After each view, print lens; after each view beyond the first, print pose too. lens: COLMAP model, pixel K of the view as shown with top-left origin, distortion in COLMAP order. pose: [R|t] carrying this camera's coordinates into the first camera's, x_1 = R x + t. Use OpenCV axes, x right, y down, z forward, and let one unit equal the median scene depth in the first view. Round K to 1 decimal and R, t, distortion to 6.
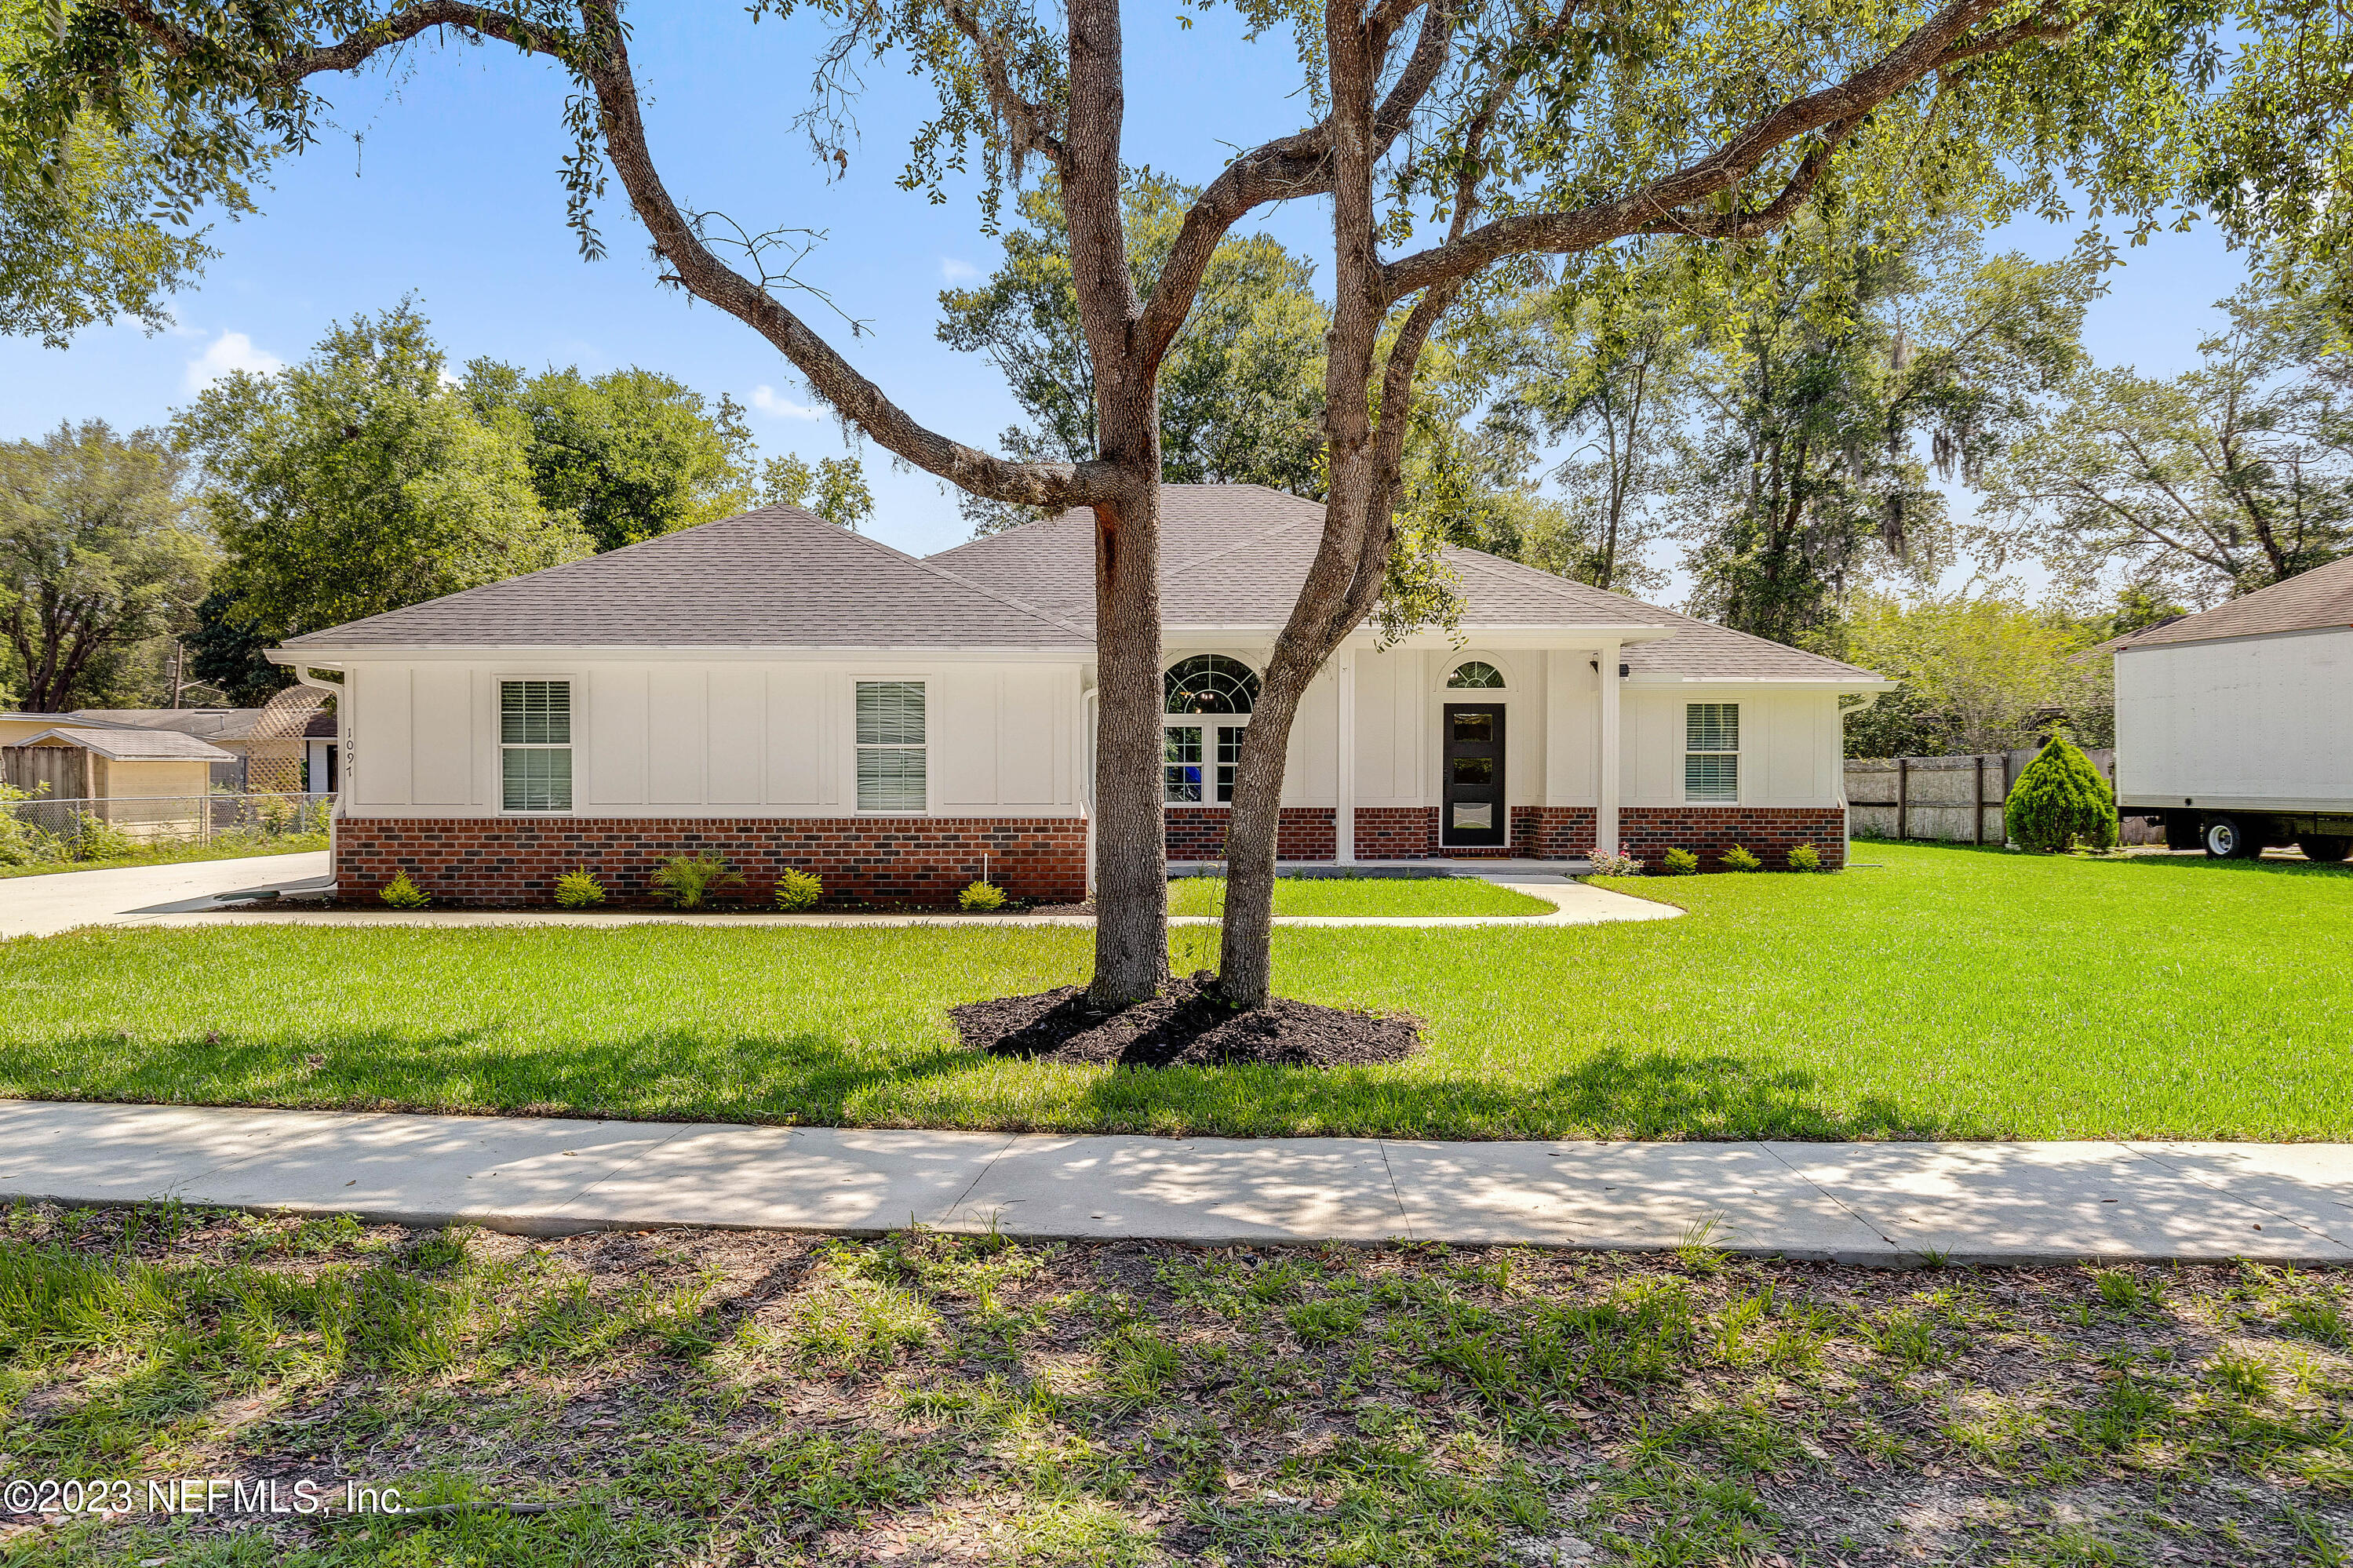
lens RADIAL K [[1366.8, 0, 1171.1], [0, 1366.8, 784.9], [0, 0, 1]] dist [0.005019, 0.000995]
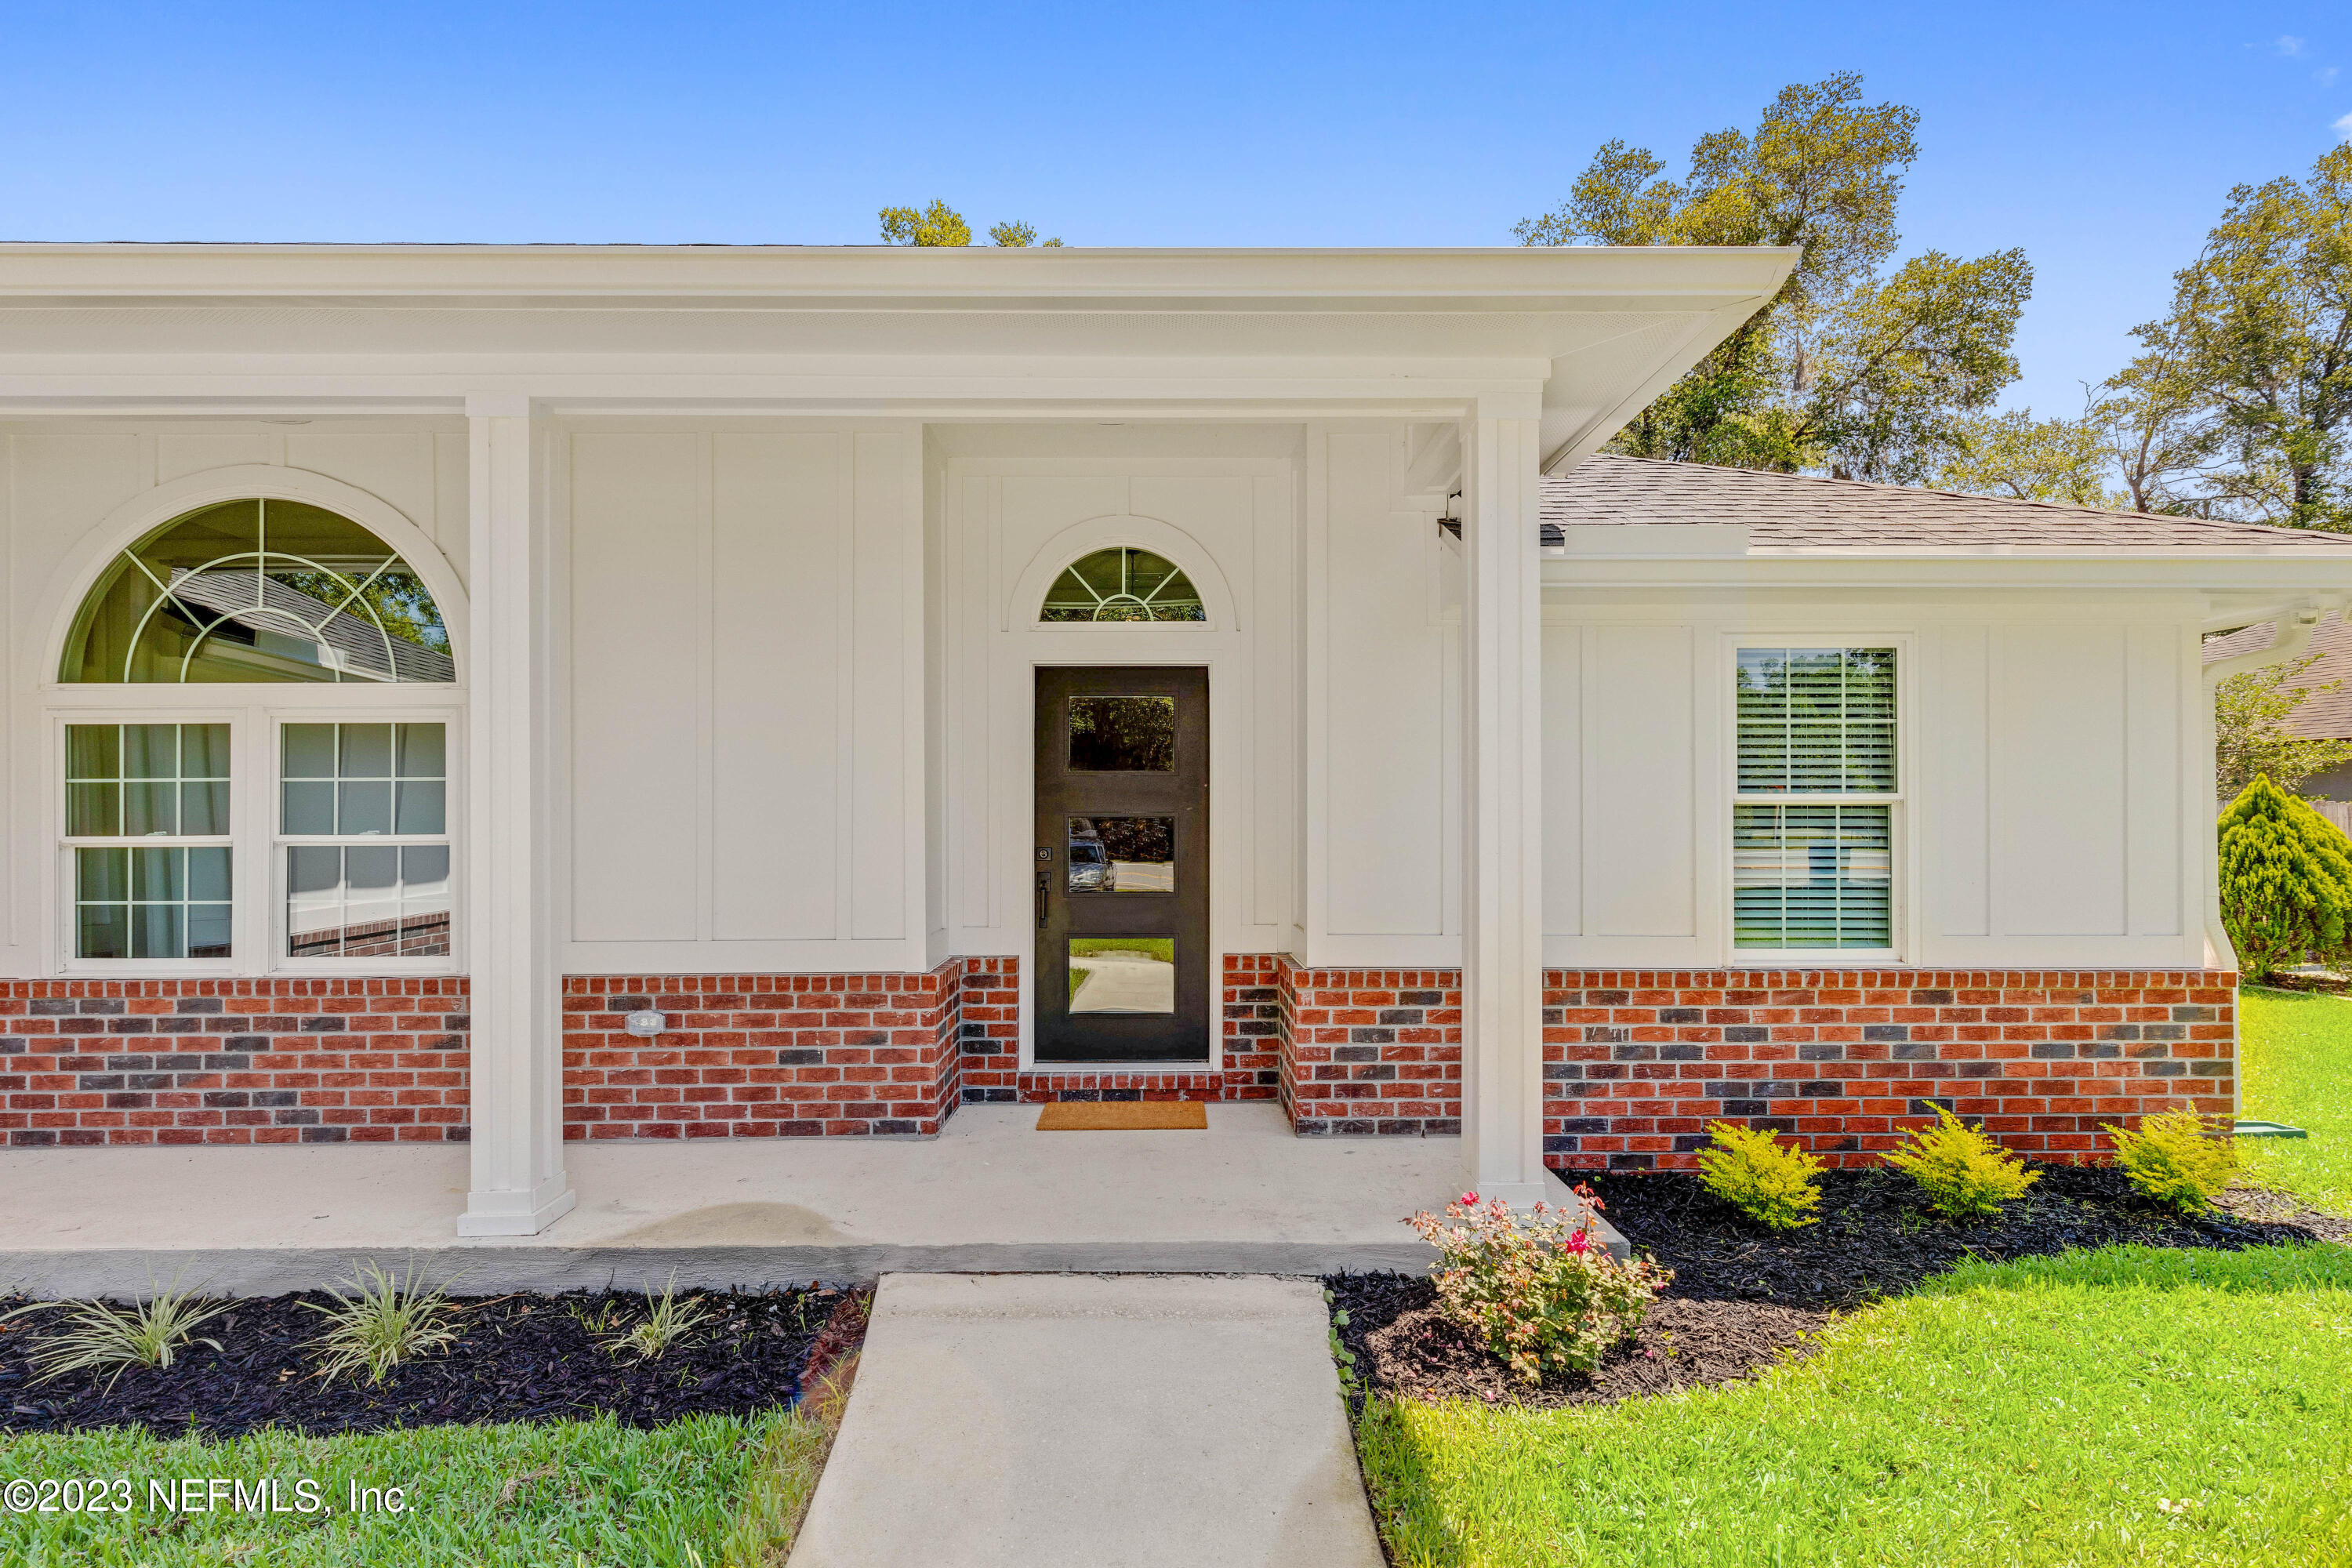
lens RADIAL K [[1075.3, 0, 1131.8], [0, 1075.3, 833.9], [0, 0, 1]] dist [0.012367, -0.000135]
pose [[0.999993, -0.003726, -0.000173, 0.329020], [0.003724, 0.999915, -0.012523, -0.017486], [0.000220, 0.012522, 0.999922, 1.052042]]
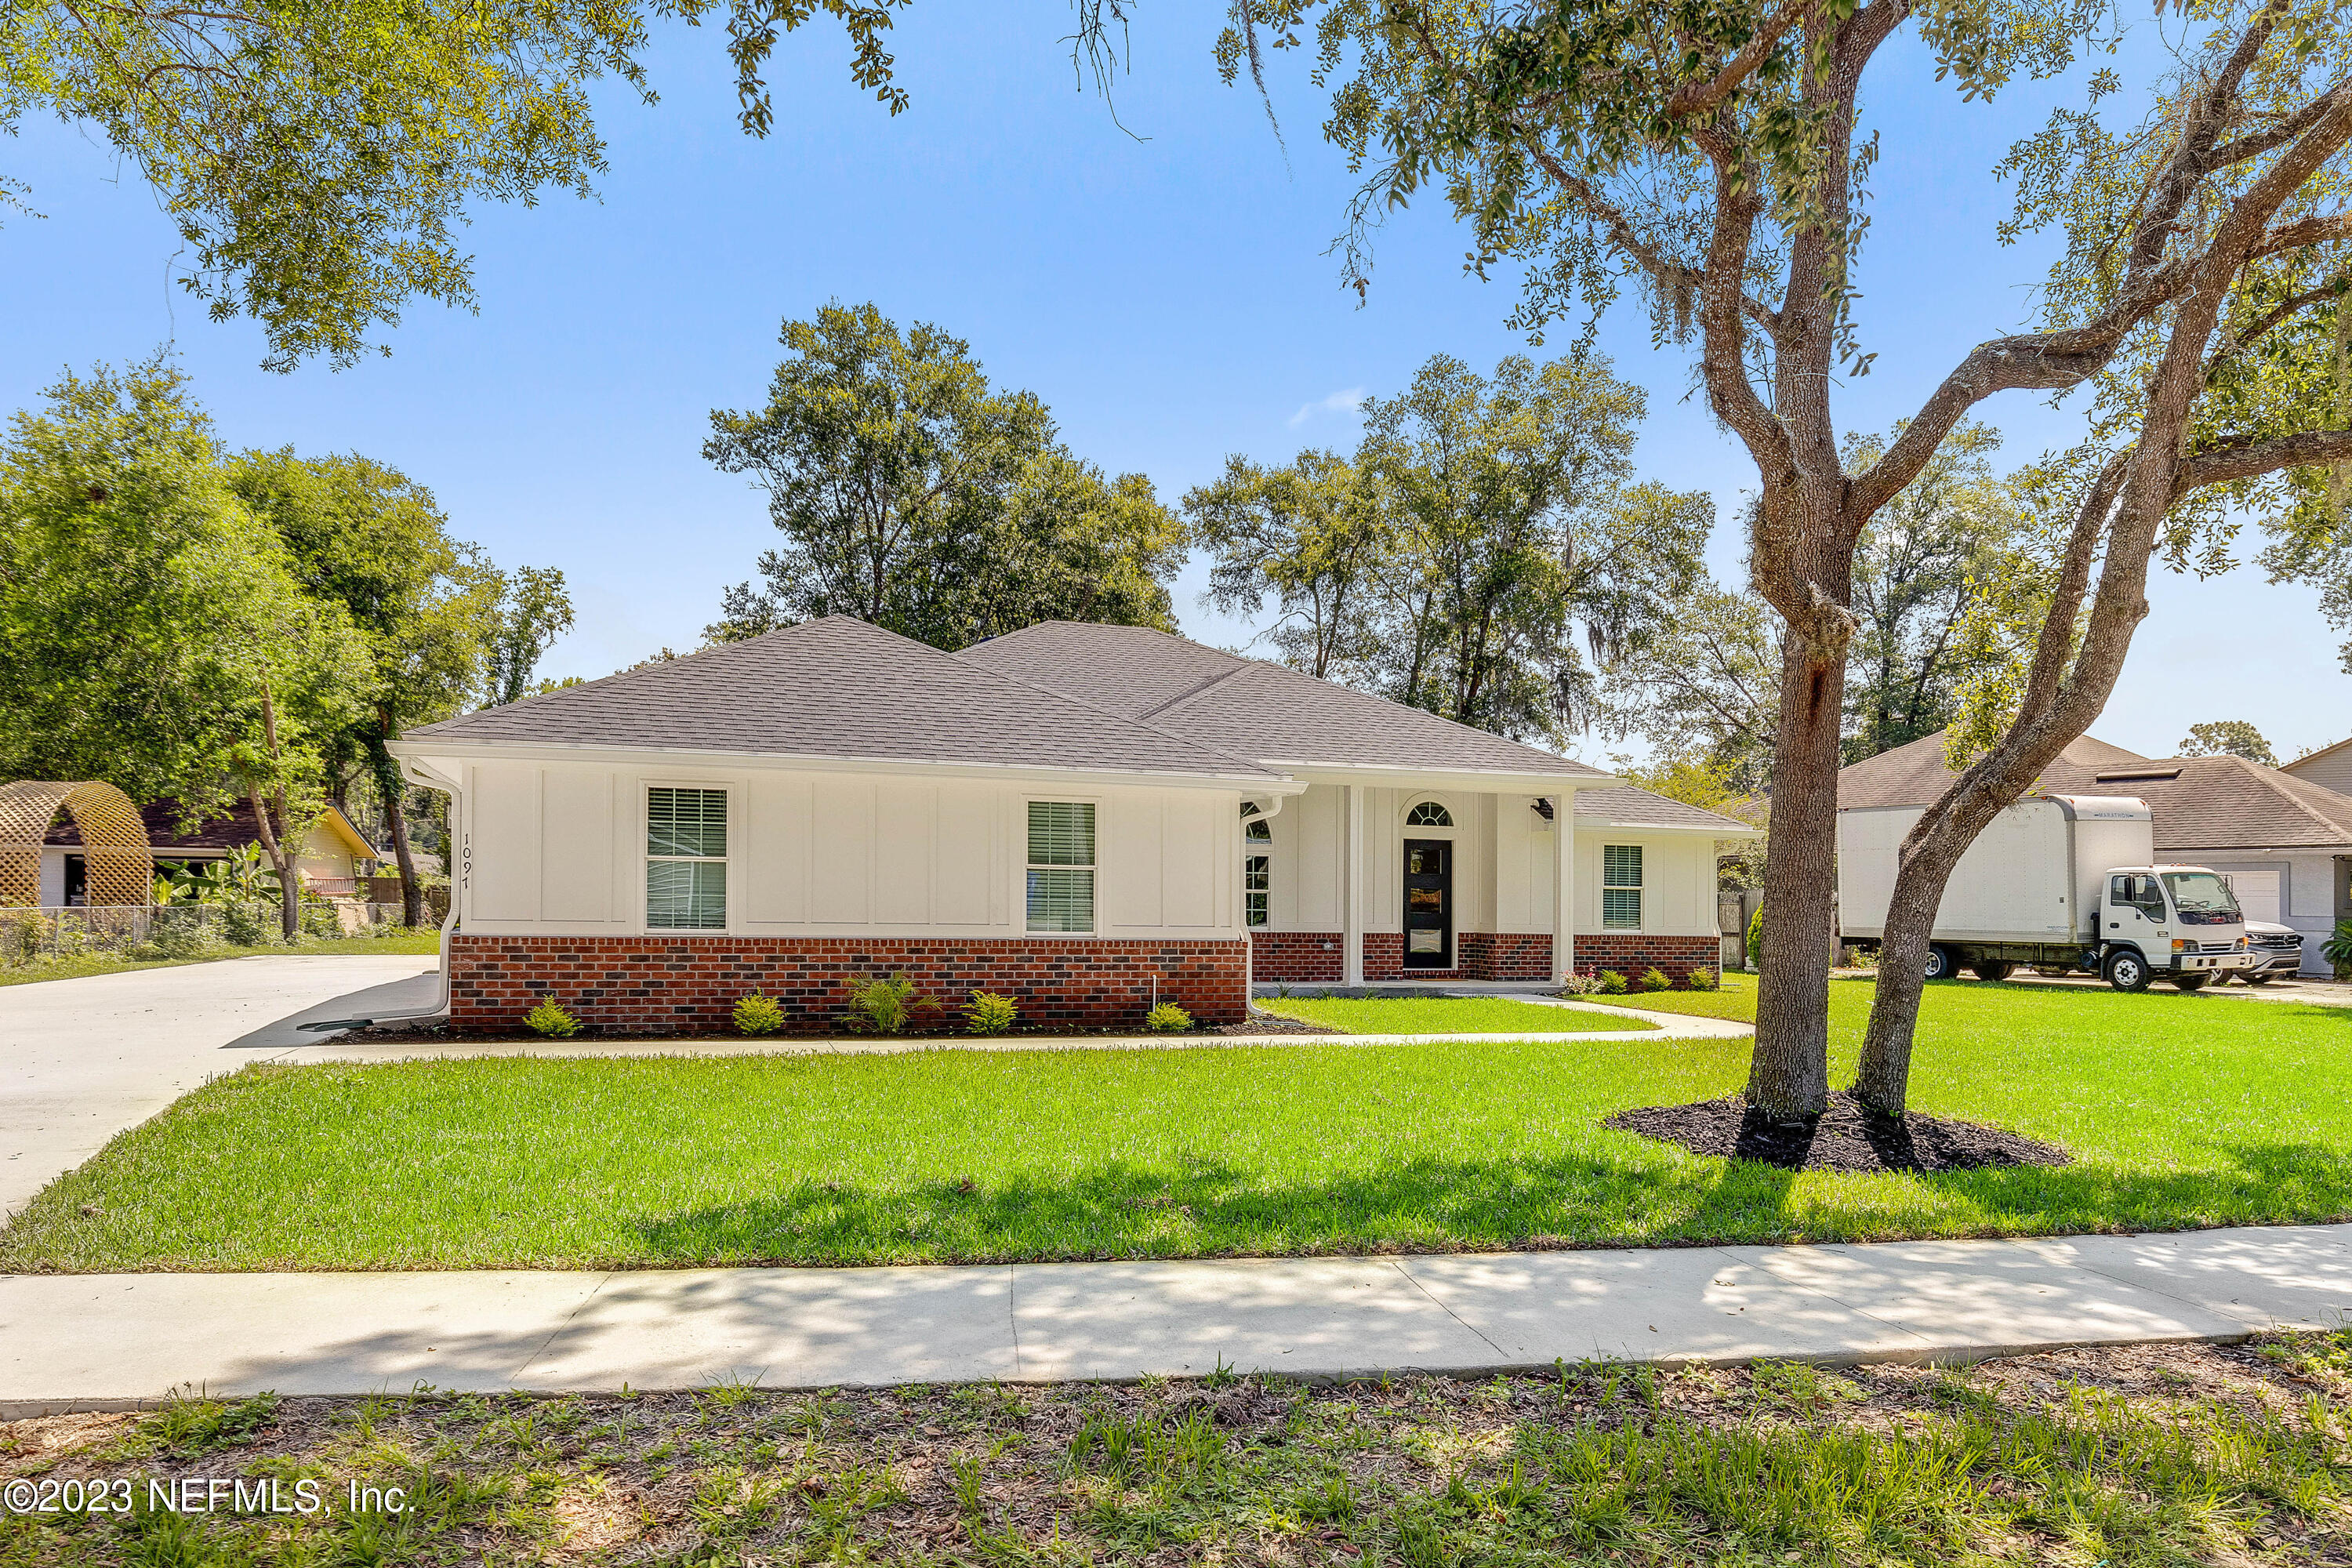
lens RADIAL K [[1284.2, 0, 1159.1], [0, 1284.2, 879.0], [0, 0, 1]] dist [0.003771, -0.000361]
pose [[0.963514, 0.019010, 0.266981, -0.387026], [-0.012200, 0.999557, -0.027145, 0.004772], [-0.267379, 0.022898, 0.963319, 0.081969]]
